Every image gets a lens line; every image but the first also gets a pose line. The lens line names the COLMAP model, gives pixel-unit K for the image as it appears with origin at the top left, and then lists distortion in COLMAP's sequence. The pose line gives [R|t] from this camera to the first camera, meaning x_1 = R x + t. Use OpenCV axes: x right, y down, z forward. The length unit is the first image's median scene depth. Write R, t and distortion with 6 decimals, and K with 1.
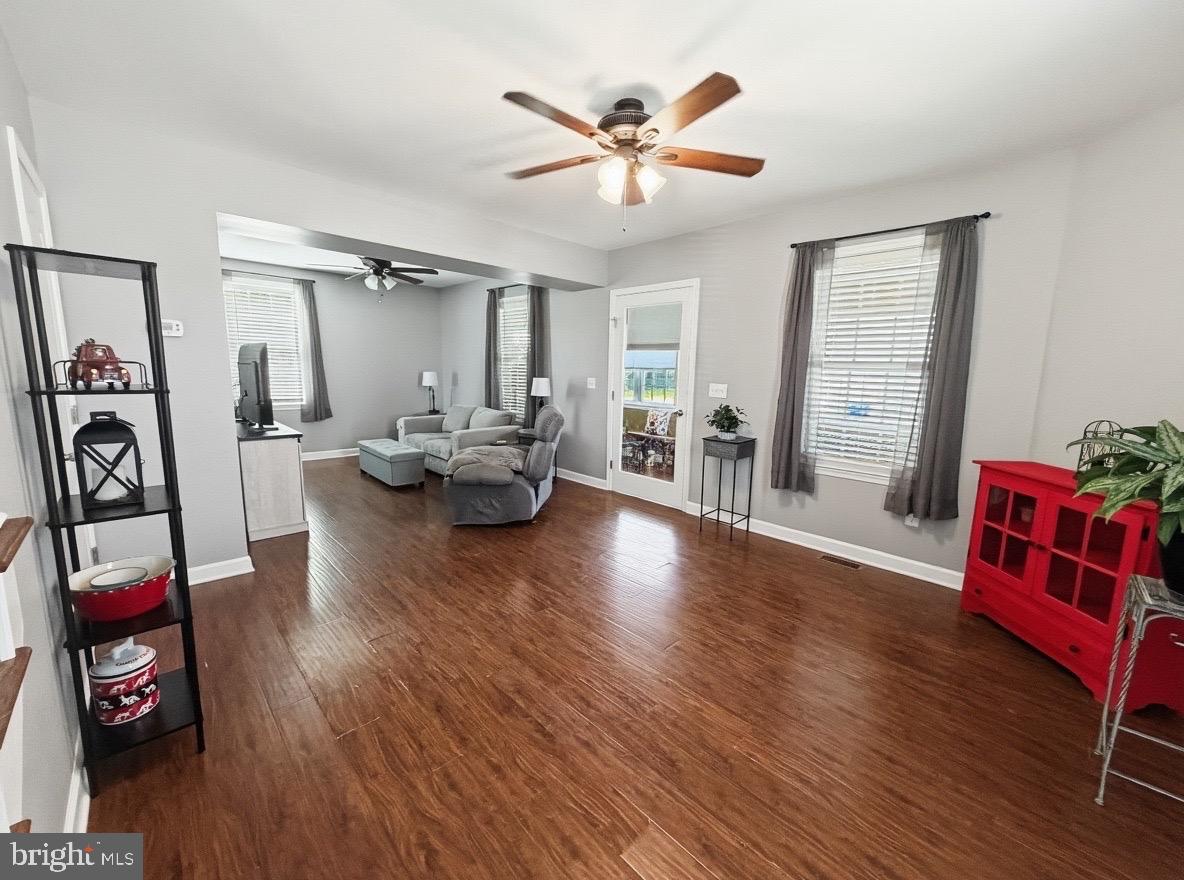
lens RADIAL K [[470.3, 0, 594.5], [0, 470.3, 444.0], [0, 0, 1]] dist [0.001495, -0.000319]
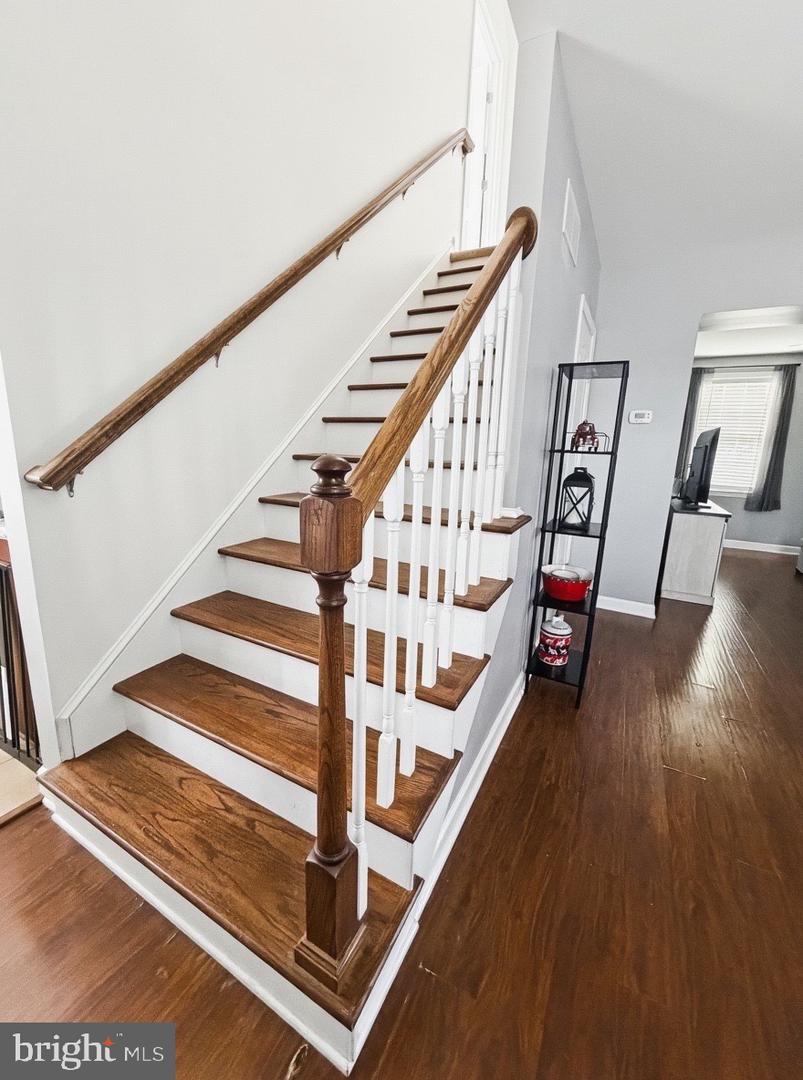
lens RADIAL K [[429.0, 0, 399.5], [0, 429.0, 544.2], [0, 0, 1]] dist [0.001495, -0.000319]
pose [[0.303826, 0.200115, -0.931474, 0.135911], [-0.176628, 0.972574, 0.151333, 0.062162], [0.936212, 0.118546, 0.330839, -0.009245]]
